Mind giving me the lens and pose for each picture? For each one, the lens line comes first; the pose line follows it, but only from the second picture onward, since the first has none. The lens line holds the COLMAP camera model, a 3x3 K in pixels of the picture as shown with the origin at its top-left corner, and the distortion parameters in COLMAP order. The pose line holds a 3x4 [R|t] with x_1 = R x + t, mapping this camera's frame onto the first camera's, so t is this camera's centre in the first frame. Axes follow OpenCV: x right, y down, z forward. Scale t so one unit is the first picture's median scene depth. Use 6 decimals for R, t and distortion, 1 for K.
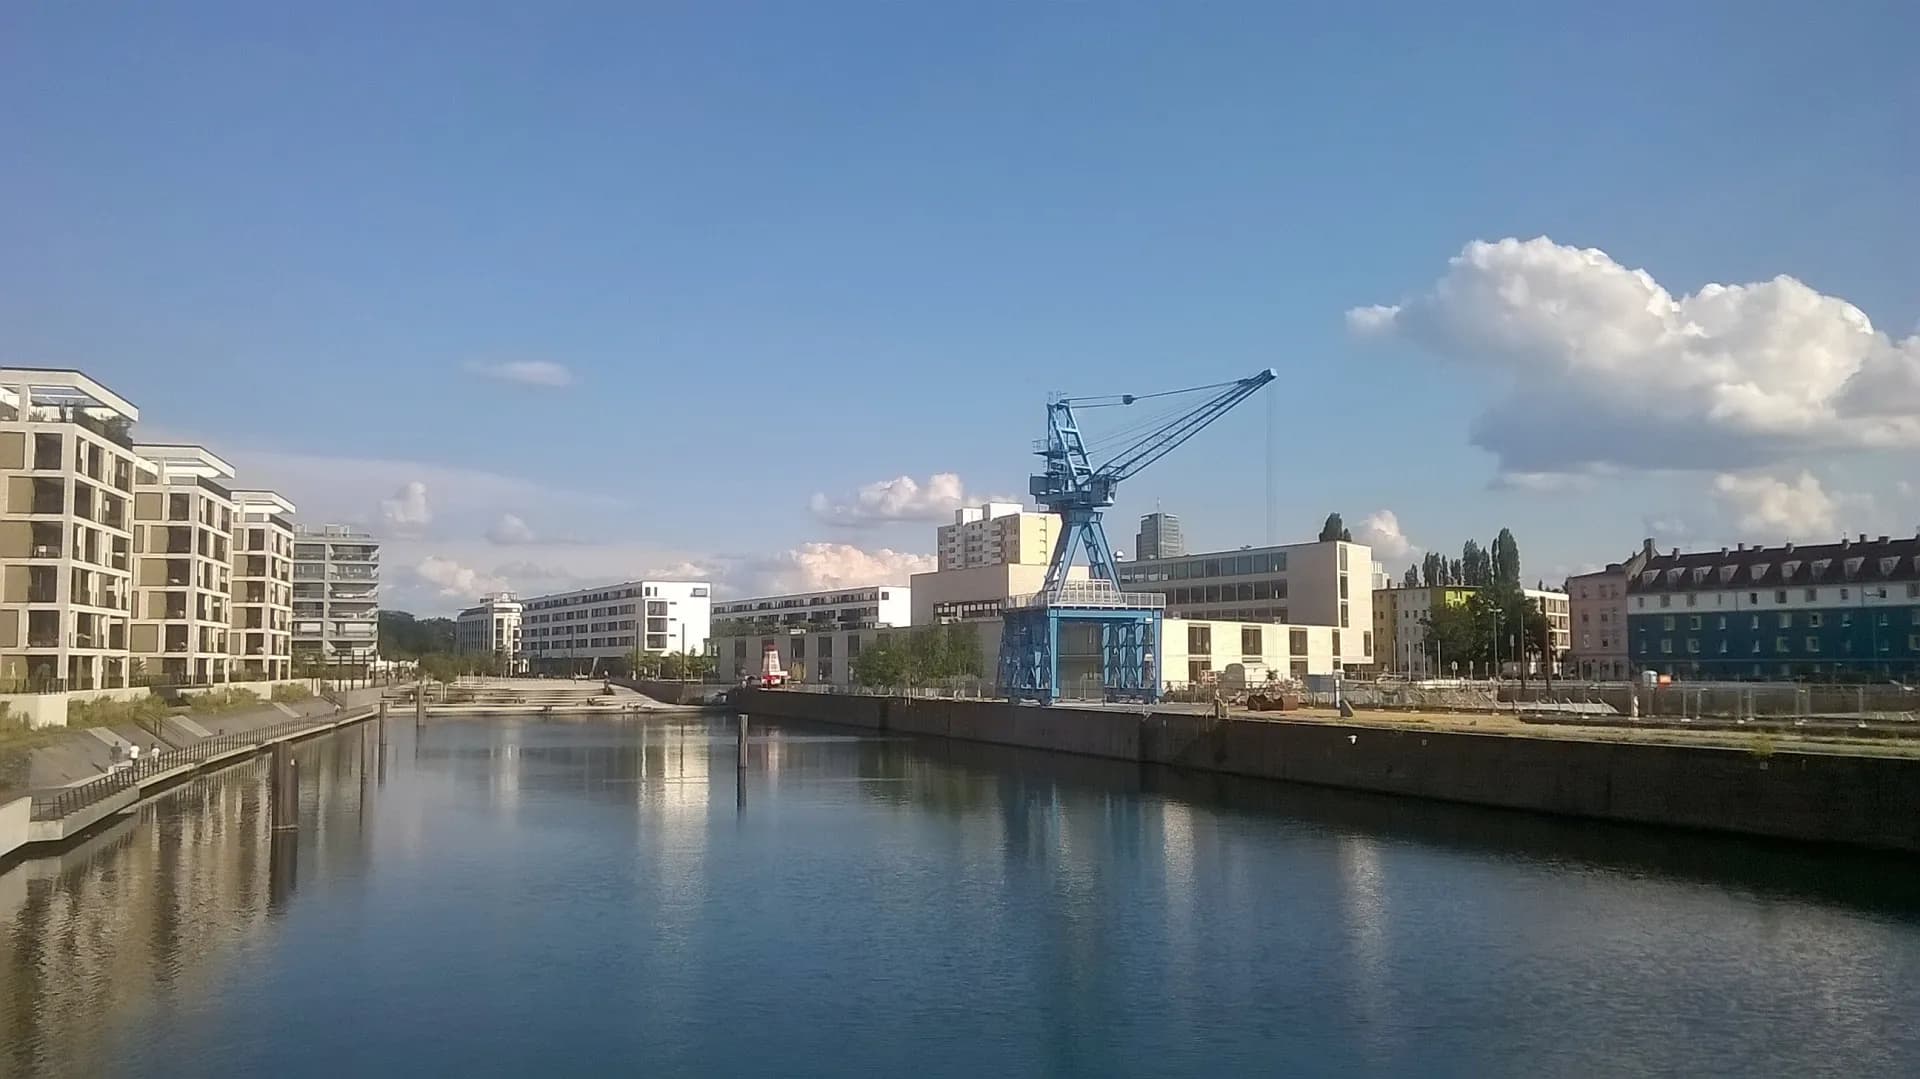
lens RADIAL K [[1606.5, 0, 962.5], [0, 1606.5, 519.8], [0, 0, 1]] dist [0.076169, -0.137822]
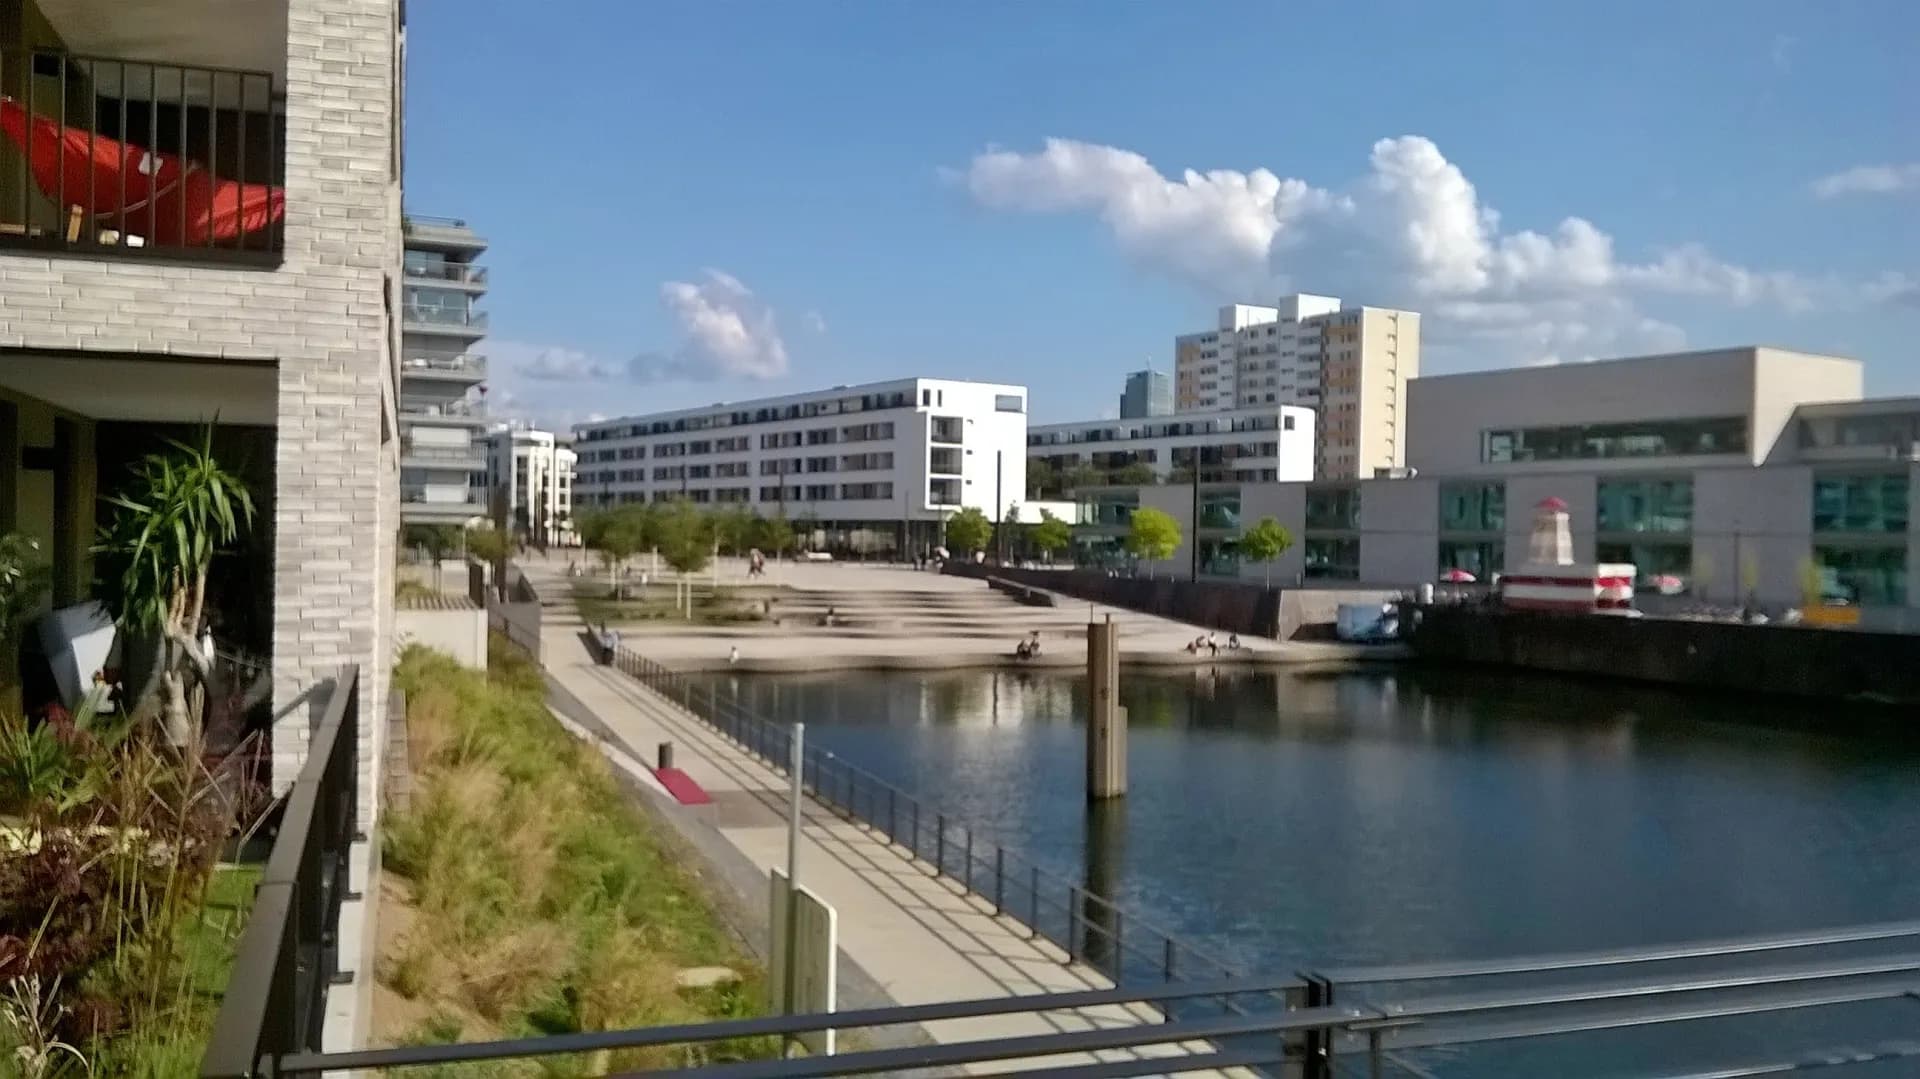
lens RADIAL K [[1606.5, 0, 975.4], [0, 1606.5, 538.0], [0, 0, 1]] dist [0.076169, -0.137822]
pose [[0.994842, 0.017657, 0.099891, -0.215512], [-0.026699, 0.995591, 0.089922, 0.039606], [-0.097863, -0.092125, 0.990927, 0.442142]]
